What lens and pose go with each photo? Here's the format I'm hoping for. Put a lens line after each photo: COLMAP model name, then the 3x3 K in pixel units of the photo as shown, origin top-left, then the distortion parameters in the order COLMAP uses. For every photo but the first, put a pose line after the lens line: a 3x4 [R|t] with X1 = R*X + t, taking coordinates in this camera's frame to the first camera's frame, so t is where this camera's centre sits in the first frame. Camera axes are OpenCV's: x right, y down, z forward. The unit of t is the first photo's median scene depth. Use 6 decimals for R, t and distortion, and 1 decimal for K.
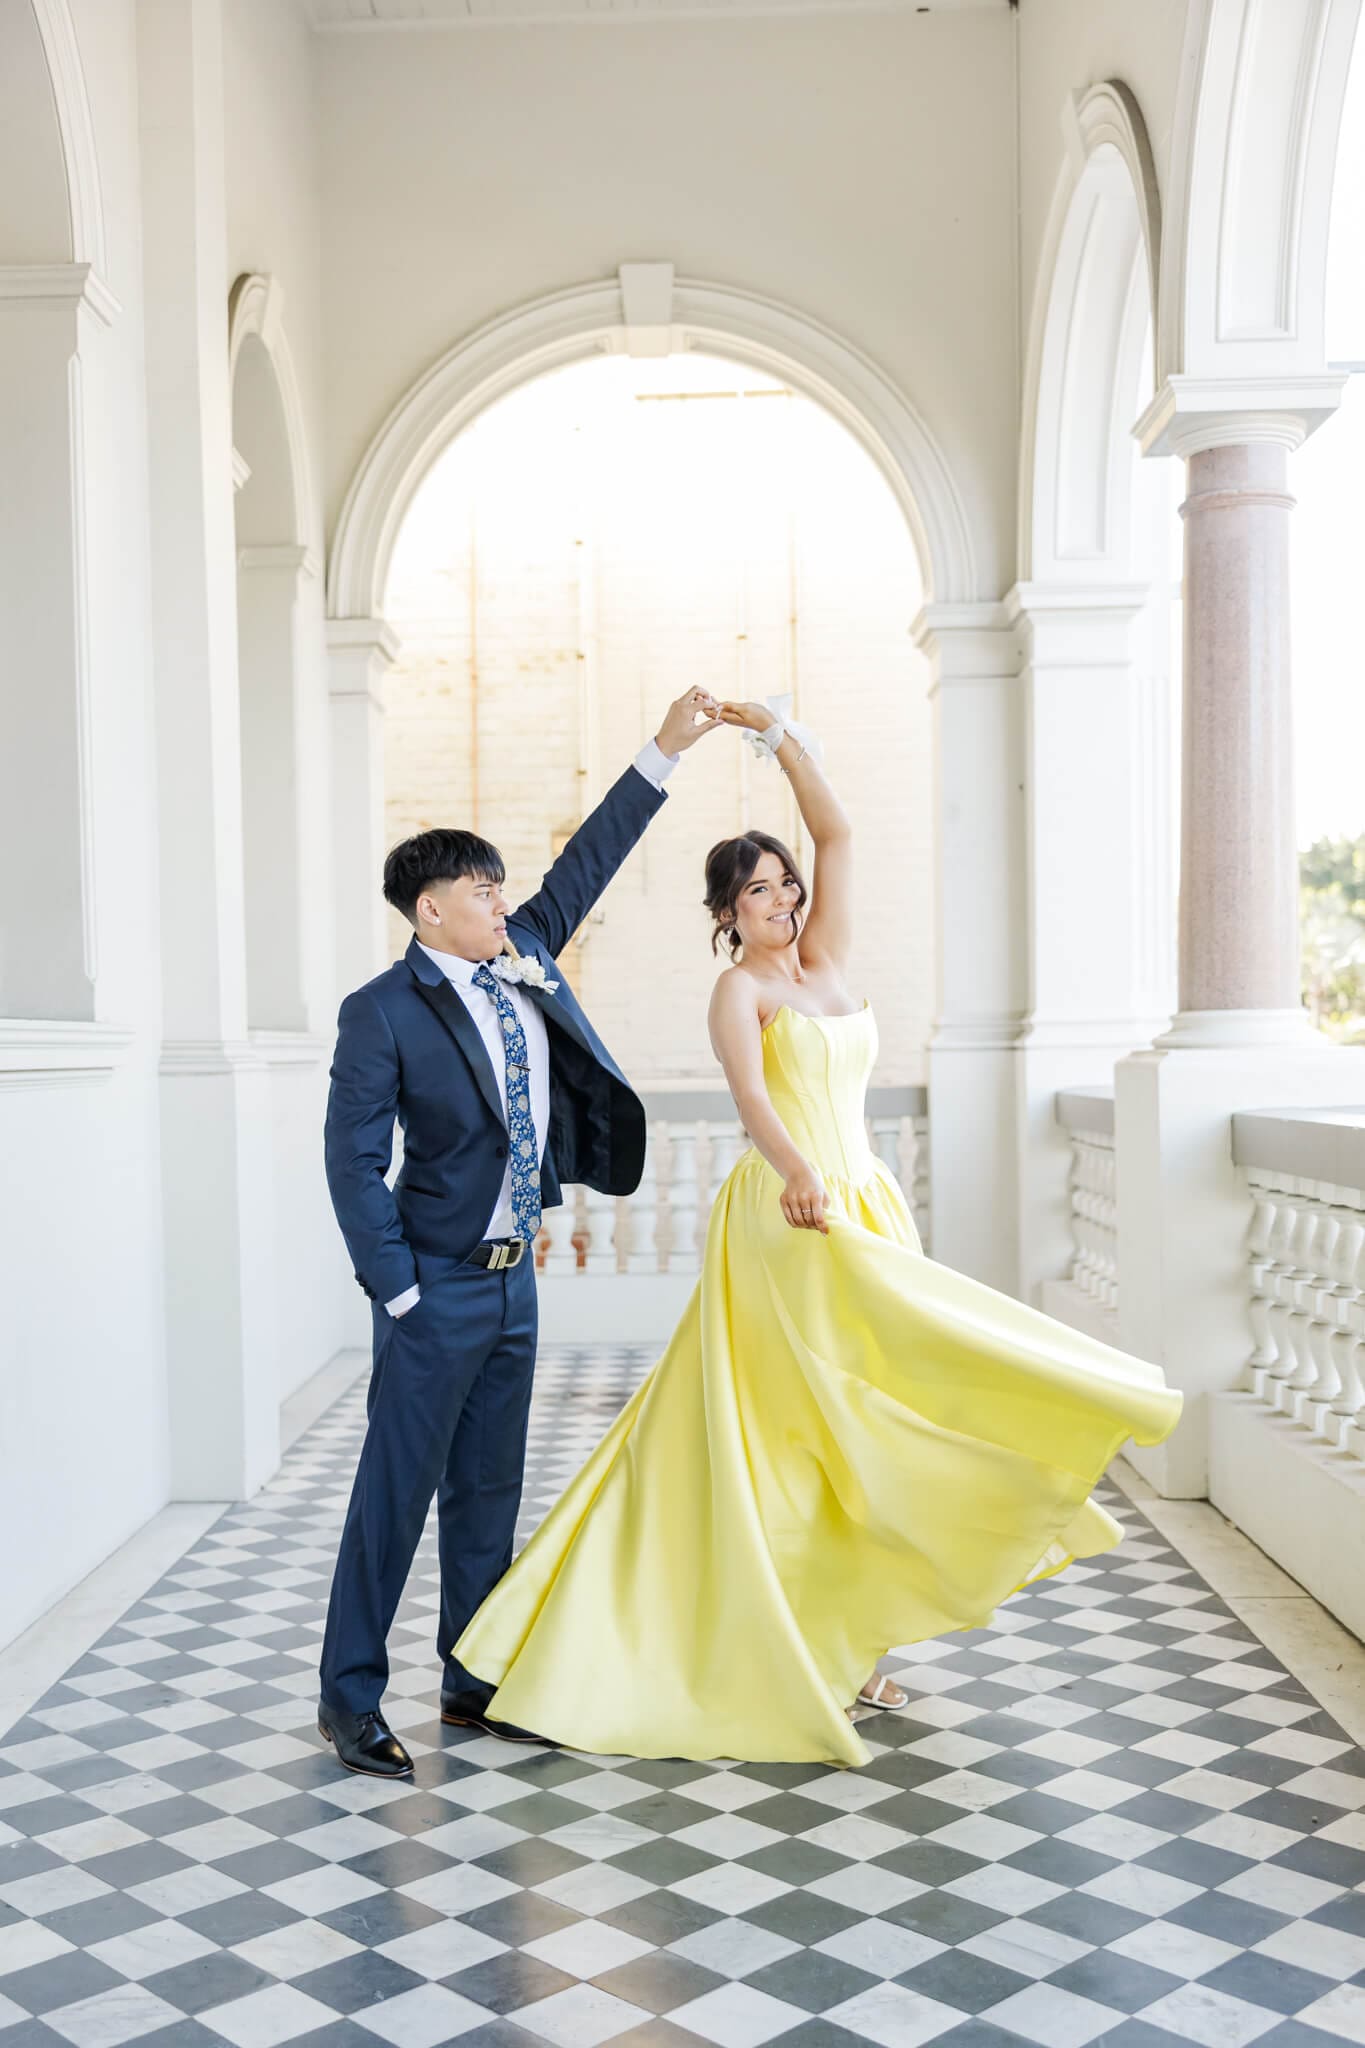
lens RADIAL K [[2426.8, 0, 682.5], [0, 2426.8, 1024.0], [0, 0, 1]] dist [0.030602, 0.007745]
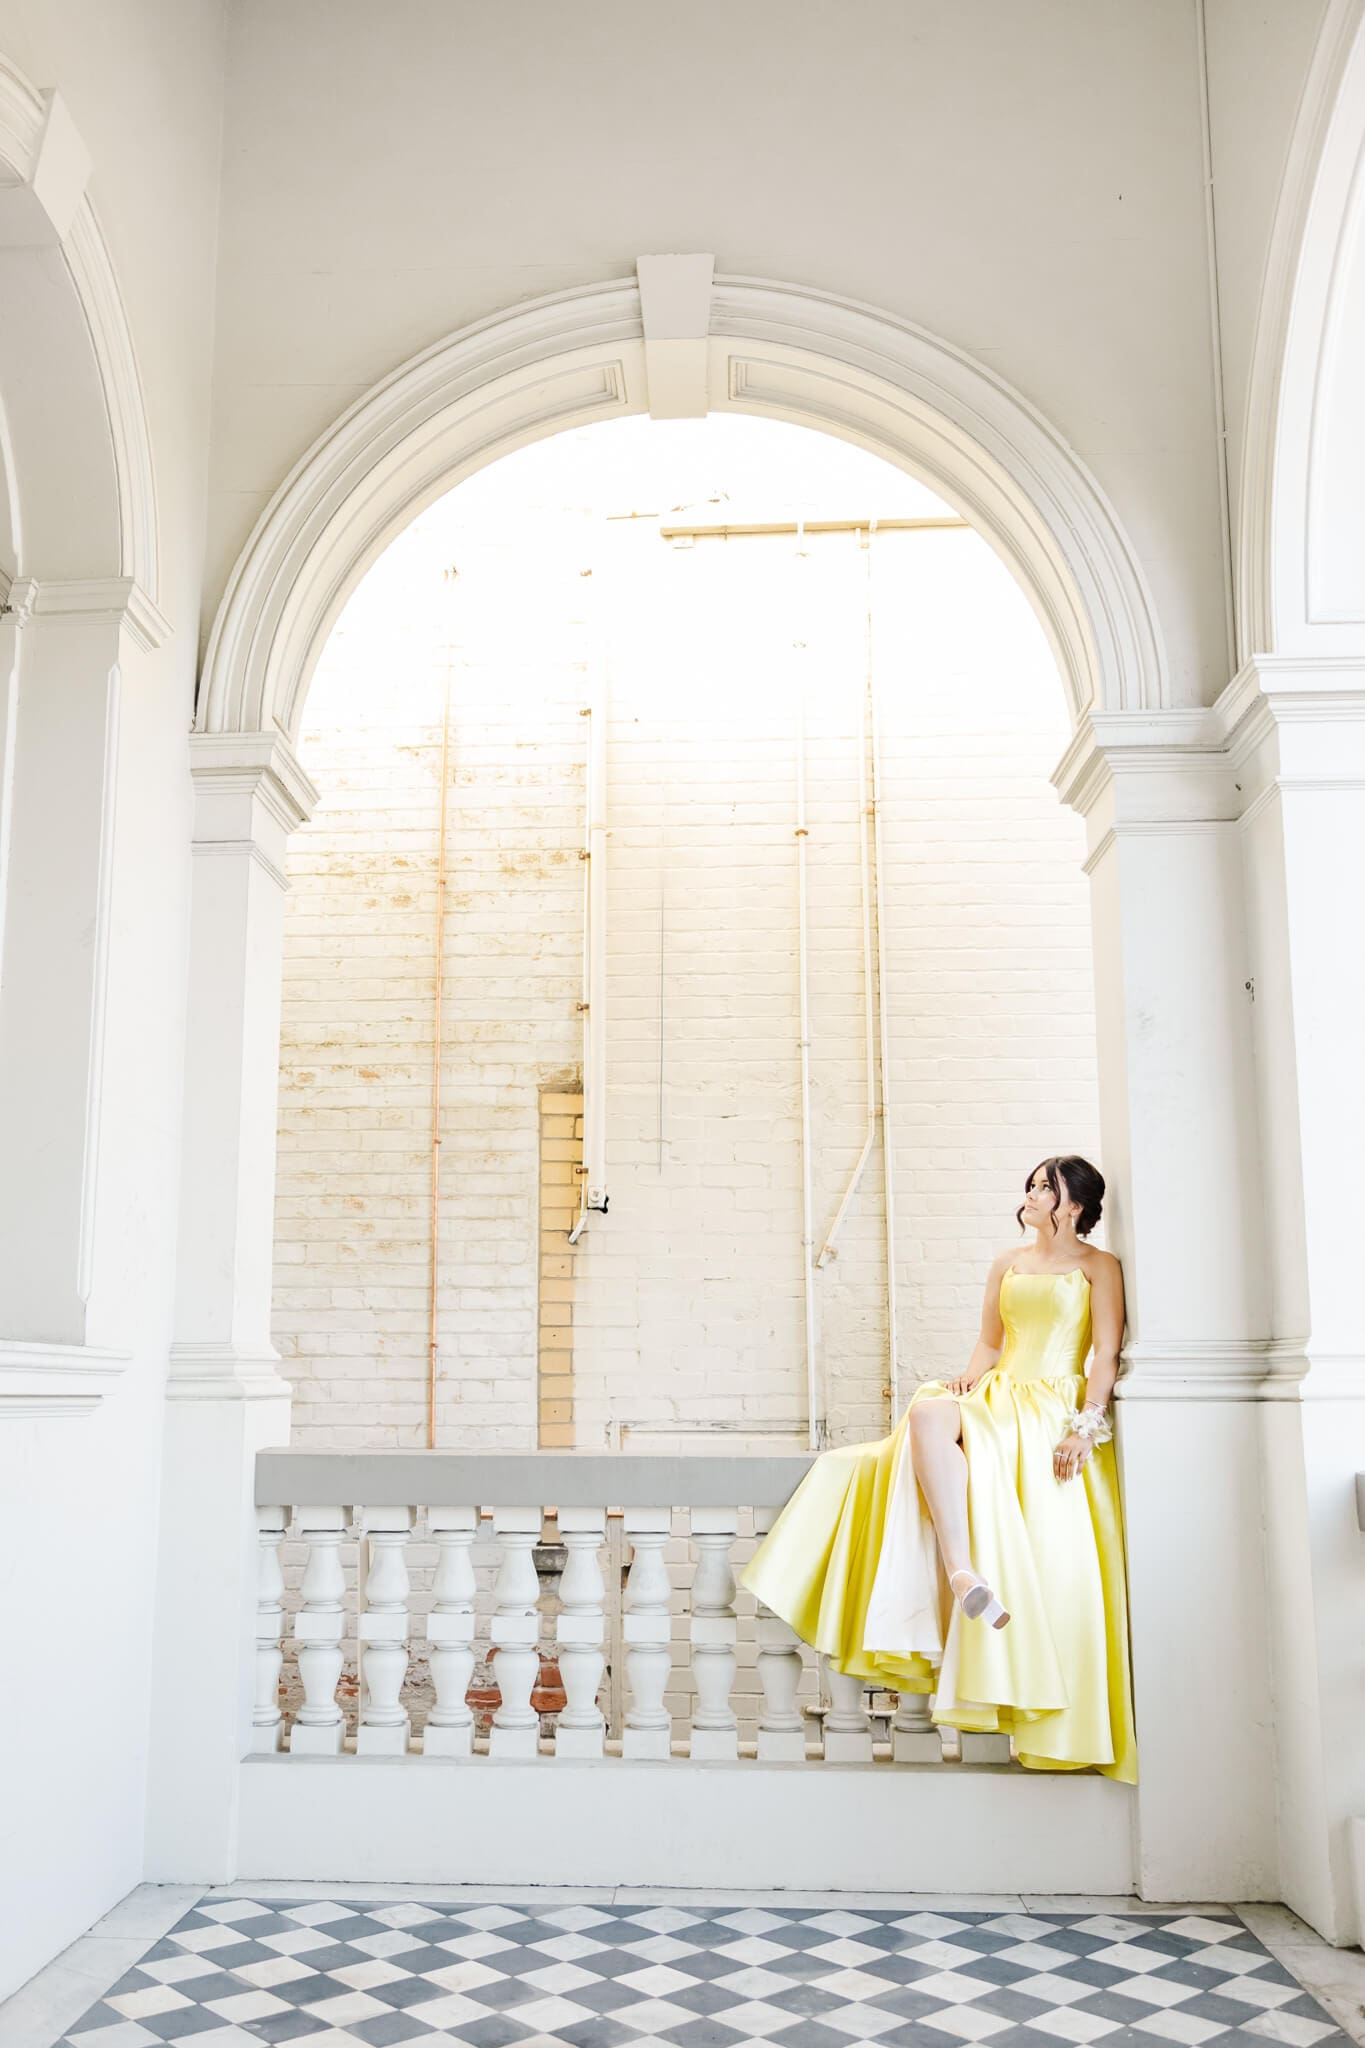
lens RADIAL K [[1625.7, 0, 612.1], [0, 1625.7, 1119.9], [0, 0, 1]] dist [-0.032249, 0.000383]
pose [[0.997489, 0.010439, -0.070054, 0.002257], [-0.020942, 0.988324, -0.150920, 0.004355], [0.067660, 0.152008, 0.986061, 0.520839]]
